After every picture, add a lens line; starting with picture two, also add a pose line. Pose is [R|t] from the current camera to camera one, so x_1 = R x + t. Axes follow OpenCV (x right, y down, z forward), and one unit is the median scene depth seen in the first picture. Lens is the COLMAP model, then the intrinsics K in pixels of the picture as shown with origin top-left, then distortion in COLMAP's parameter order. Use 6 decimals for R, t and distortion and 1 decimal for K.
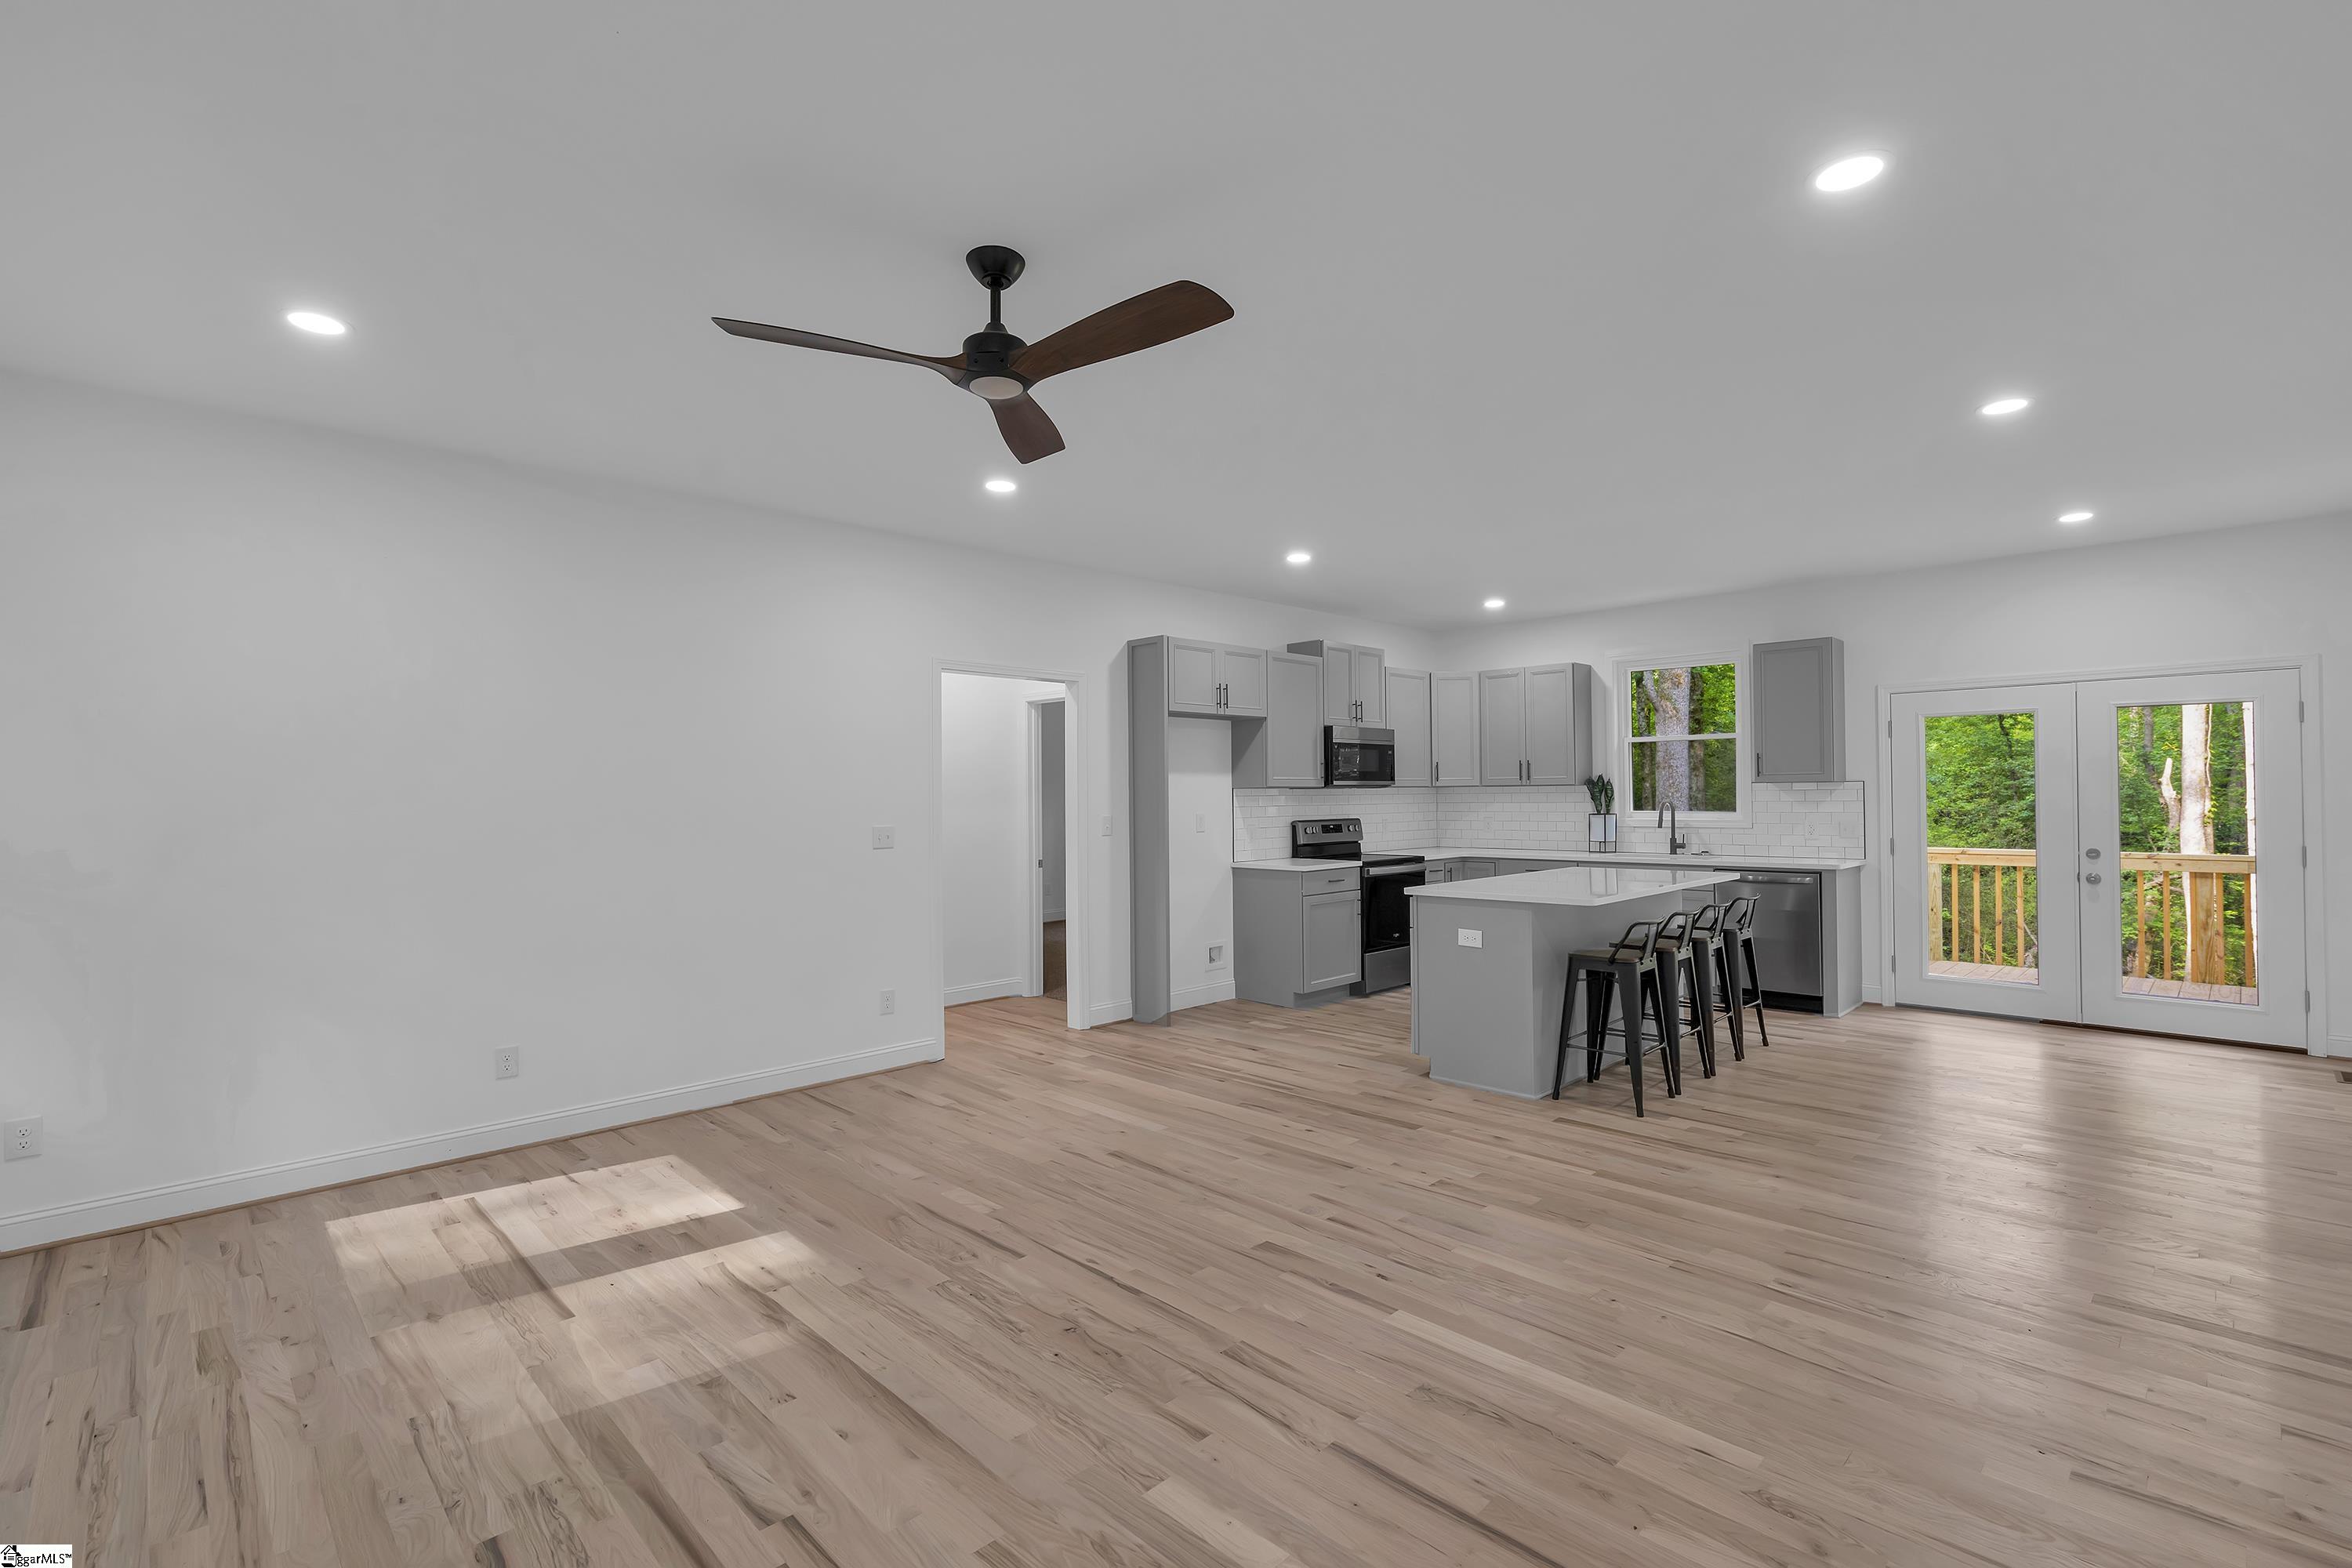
lens RADIAL K [[1063.4, 0, 1172.0], [0, 1063.4, 788.7], [0, 0, 1]] dist [-0.005912, 0.002547]
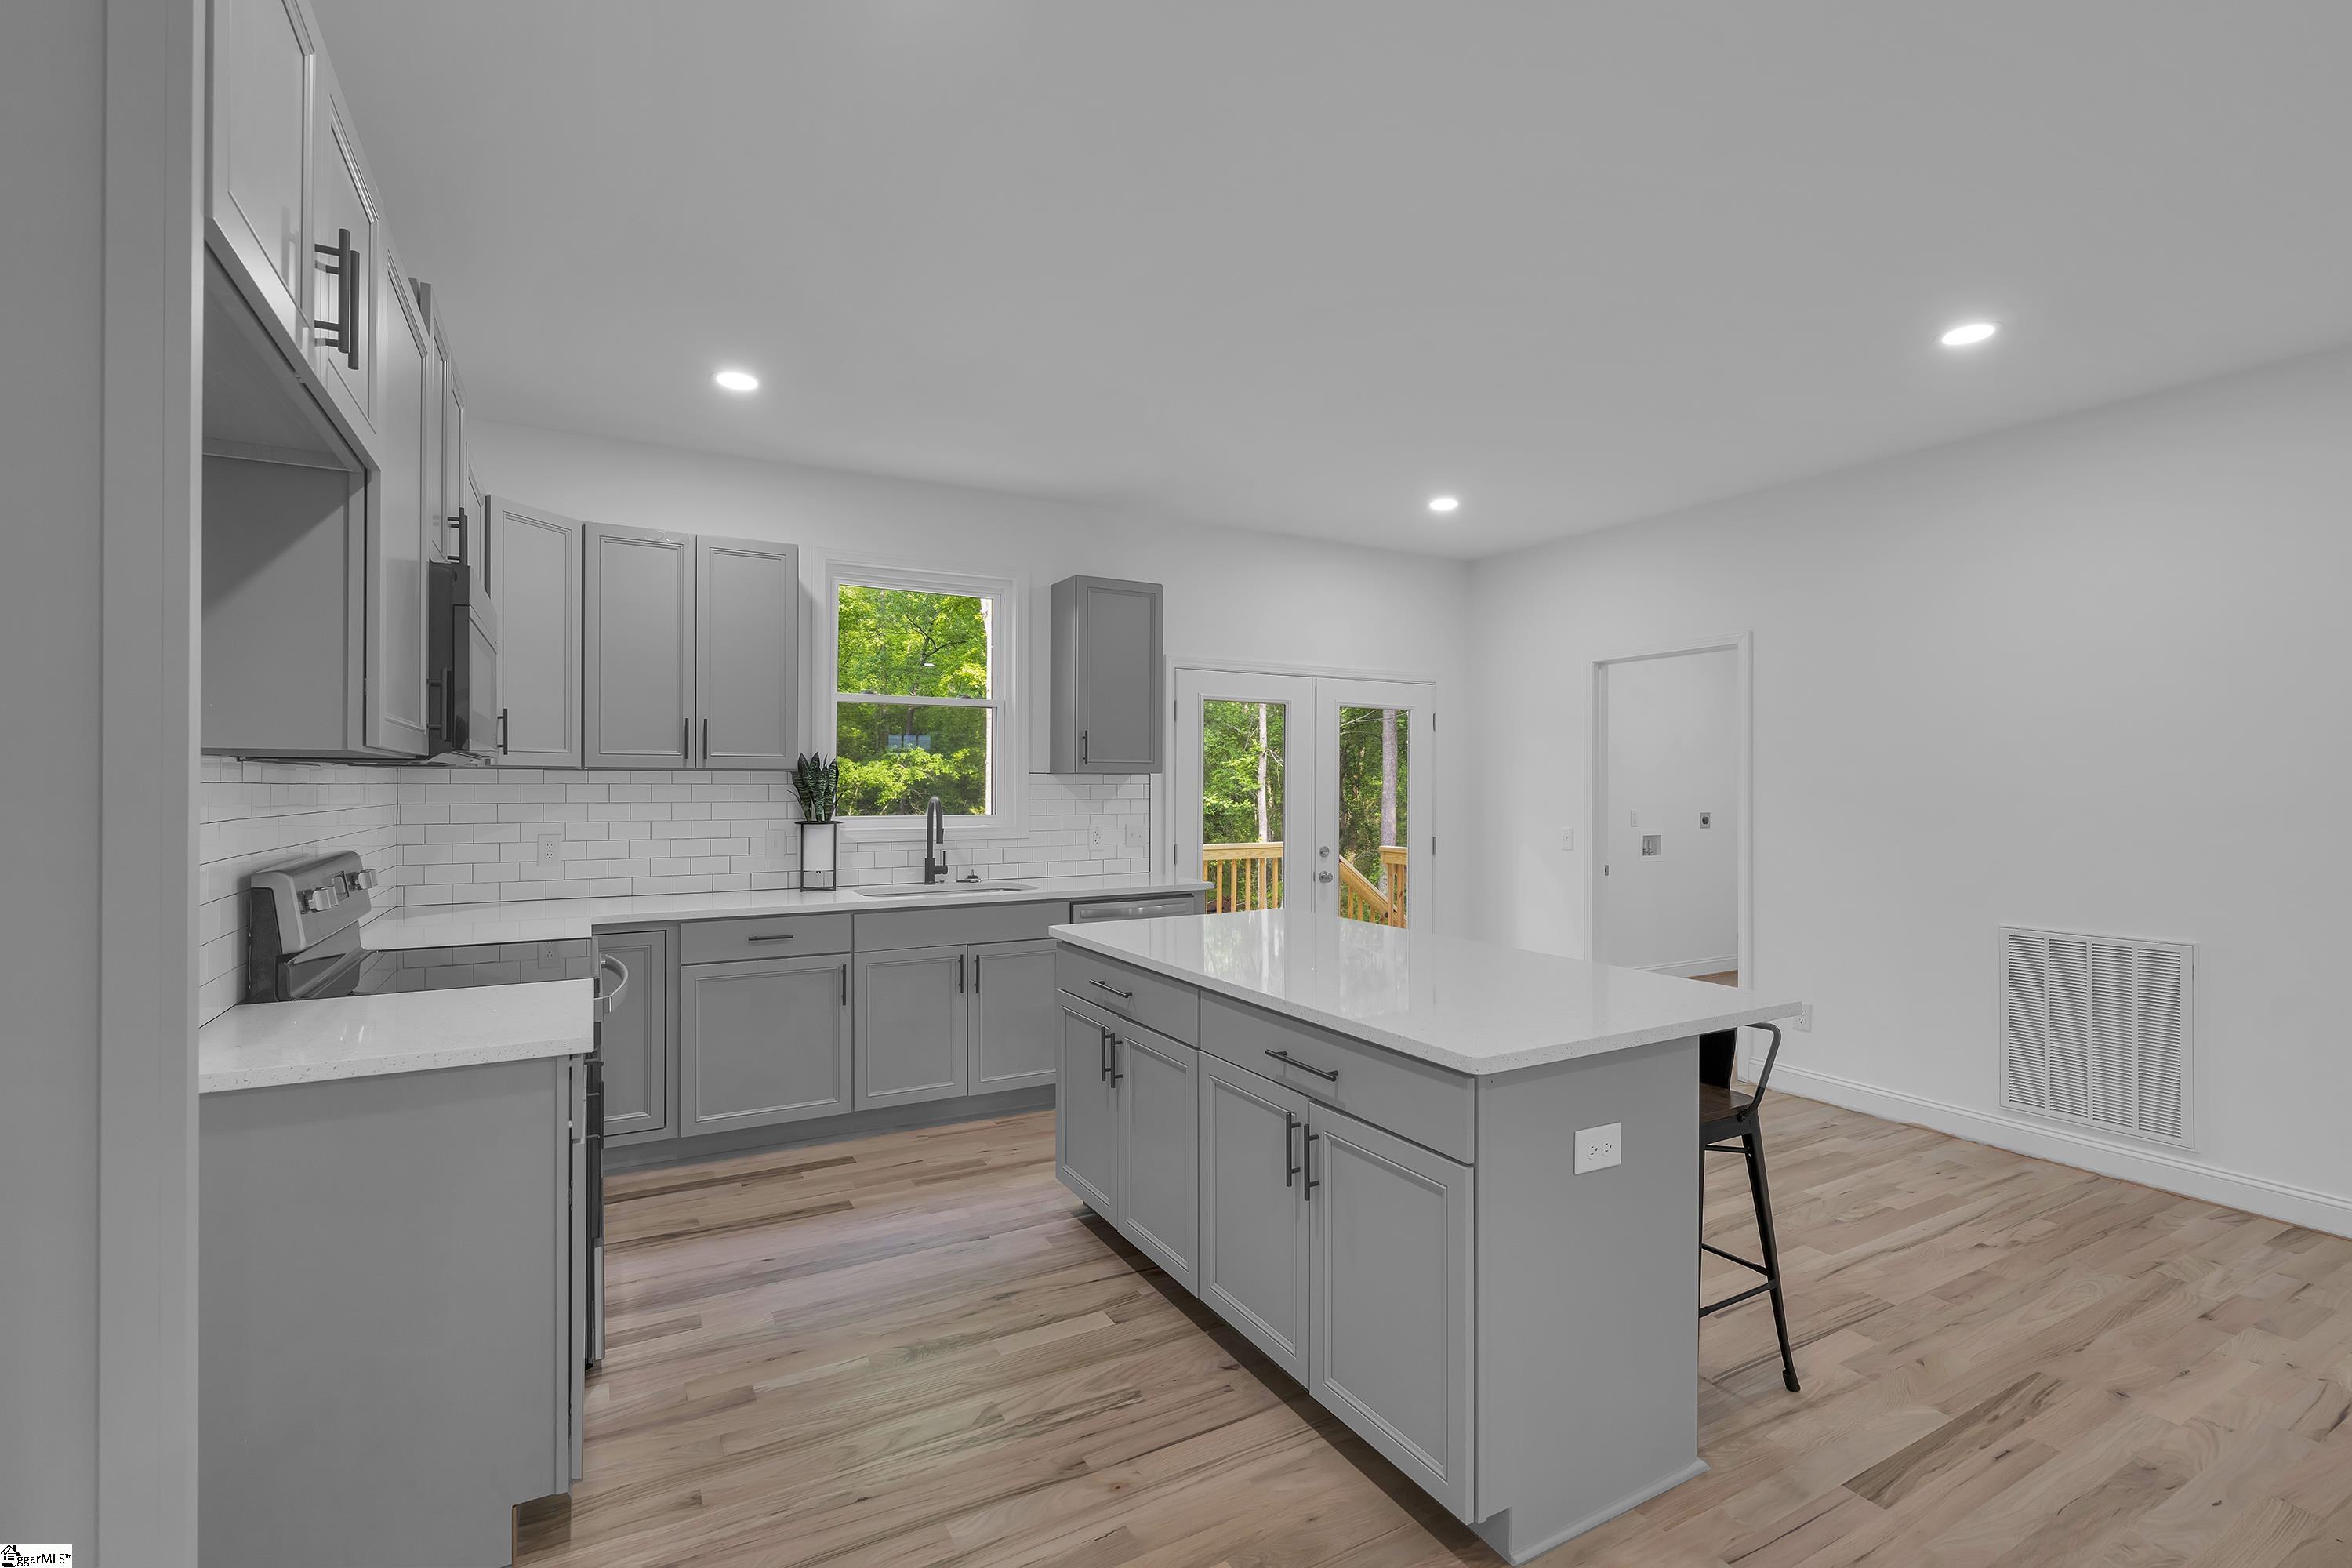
lens RADIAL K [[1063.4, 0, 1190.0], [0, 1063.4, 783.9], [0, 0, 1]] dist [-0.005912, 0.002547]
pose [[0.276056, 0.010728, 0.961082, -0.108062], [-0.009895, 0.999916, -0.008319, 0.007215], [-0.961091, -0.007213, 0.276139, 0.774234]]
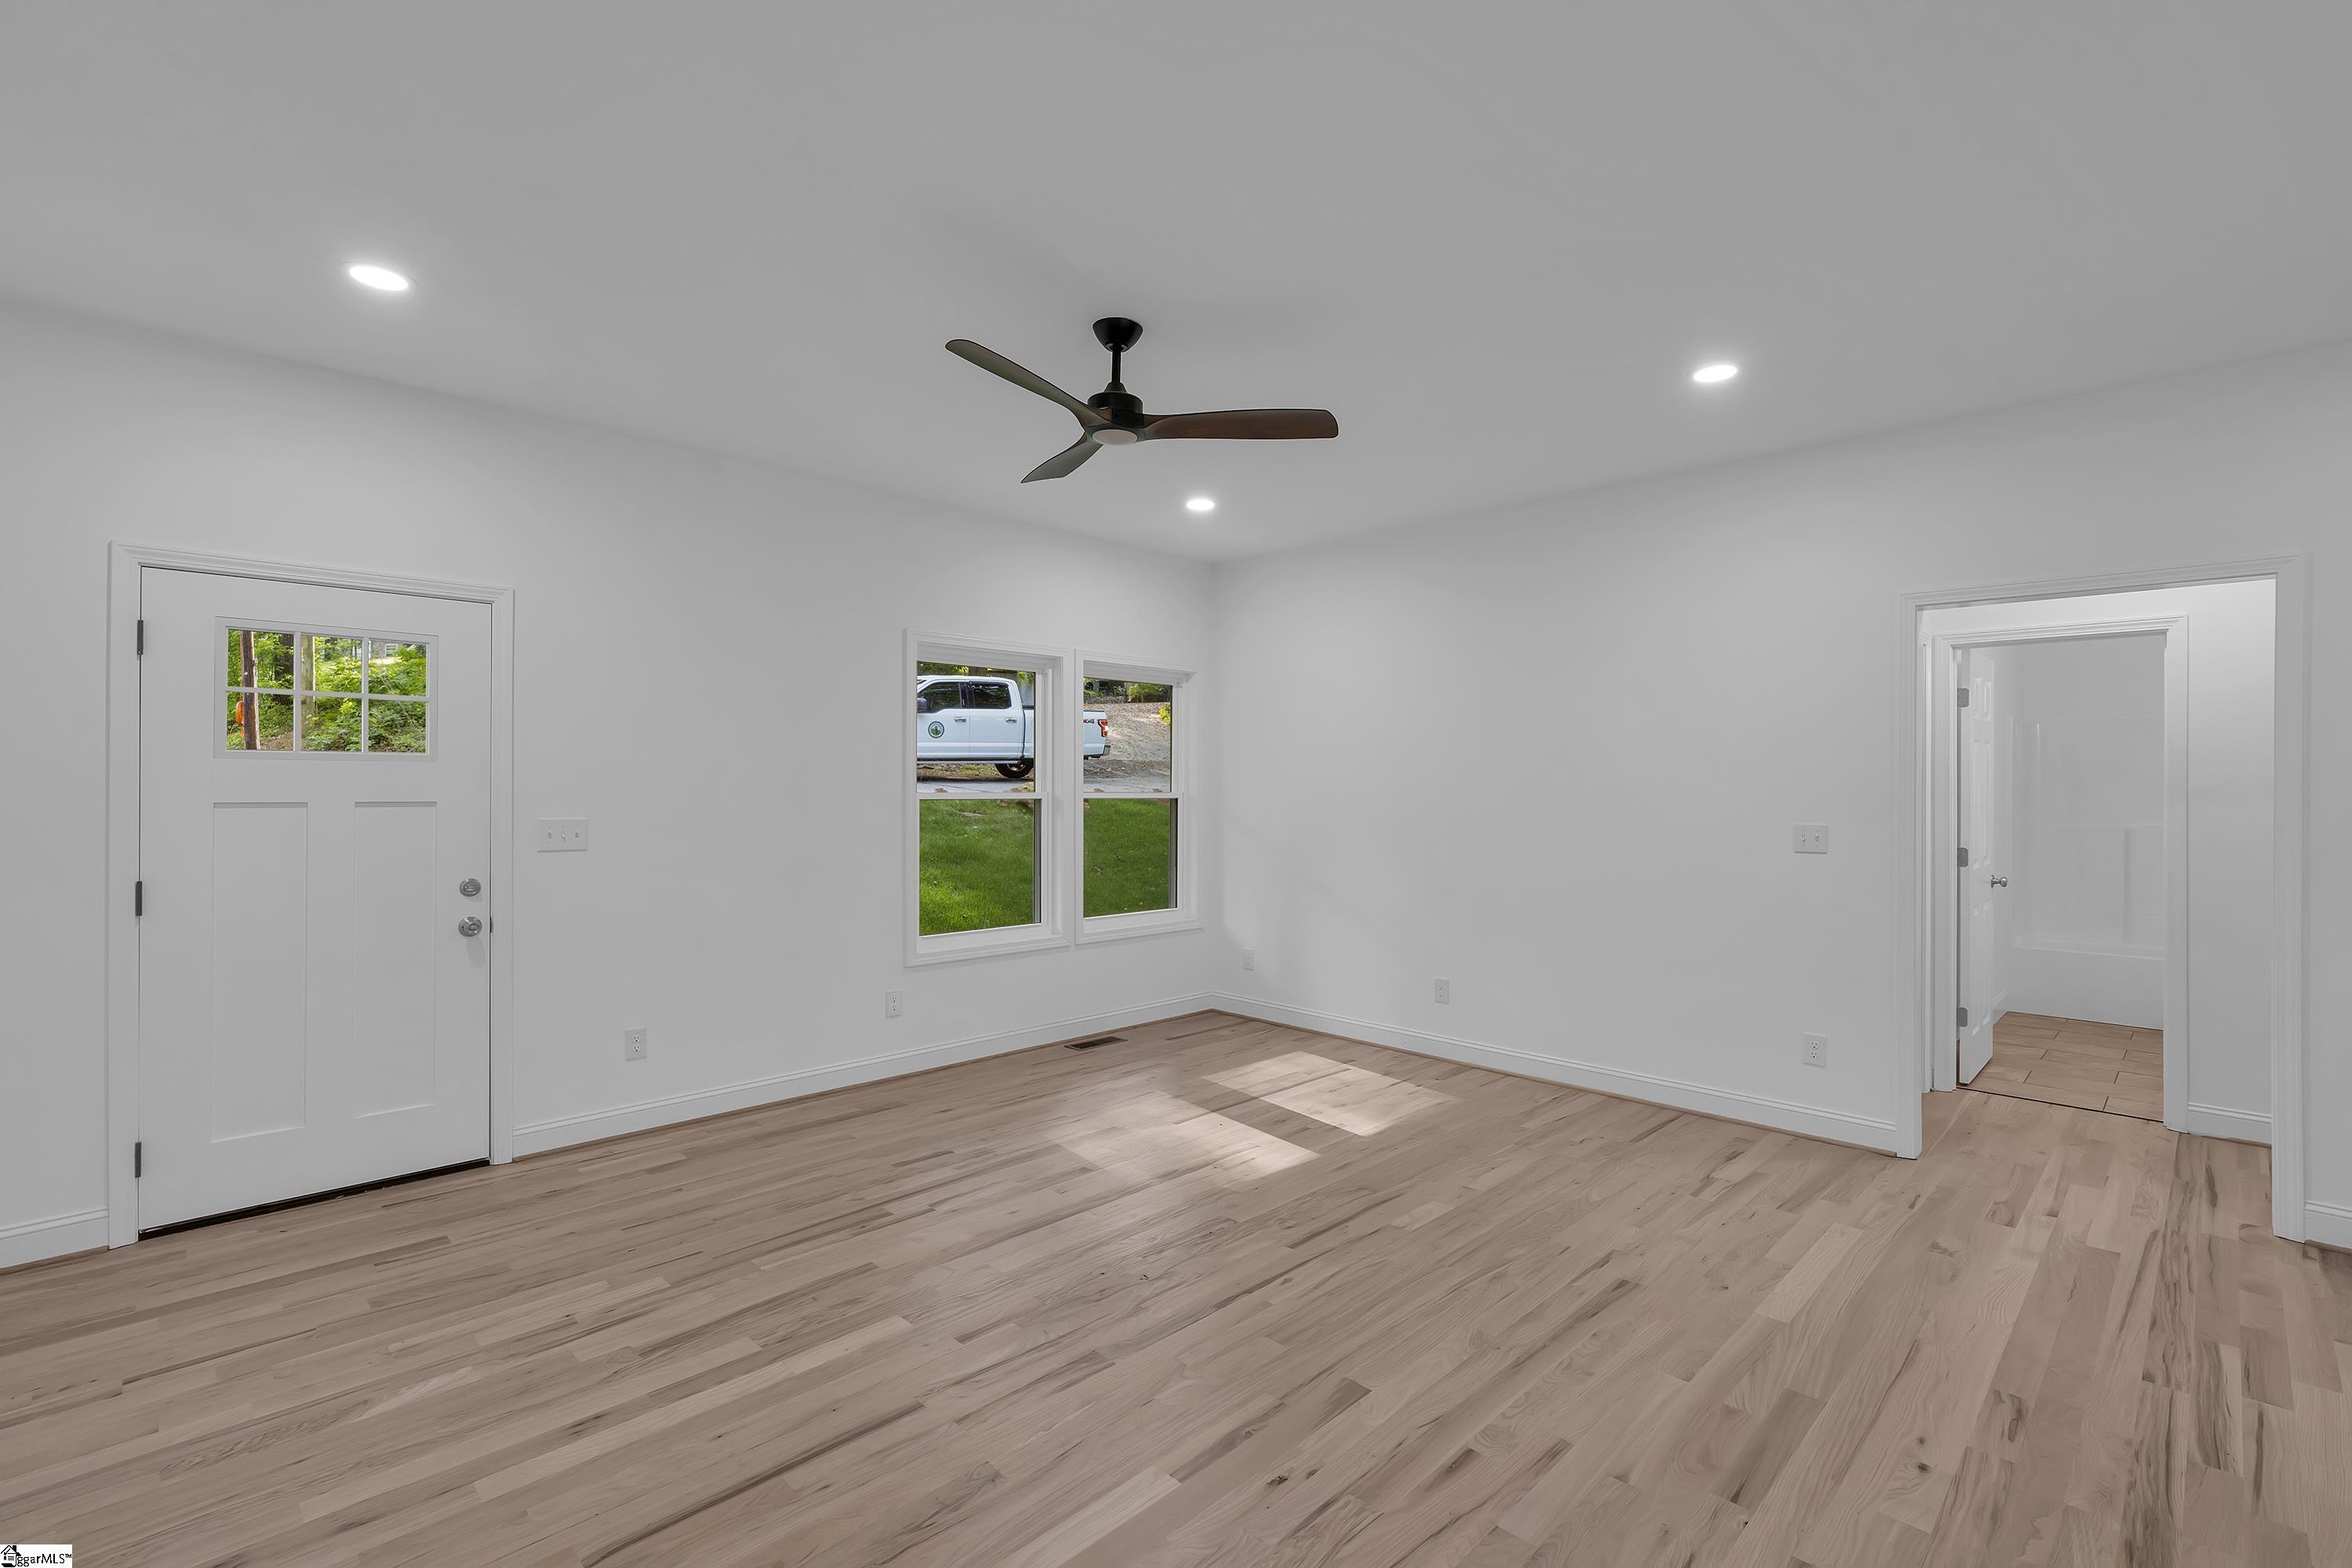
lens RADIAL K [[1063.4, 0, 1186.4], [0, 1063.4, 788.3], [0, 0, 1]] dist [-0.005912, 0.002547]
pose [[-0.004520, 0.010850, -0.999931, 0.421734], [0.005923, 0.999924, 0.010824, -0.002284], [0.999972, -0.005874, -0.004584, 0.446888]]
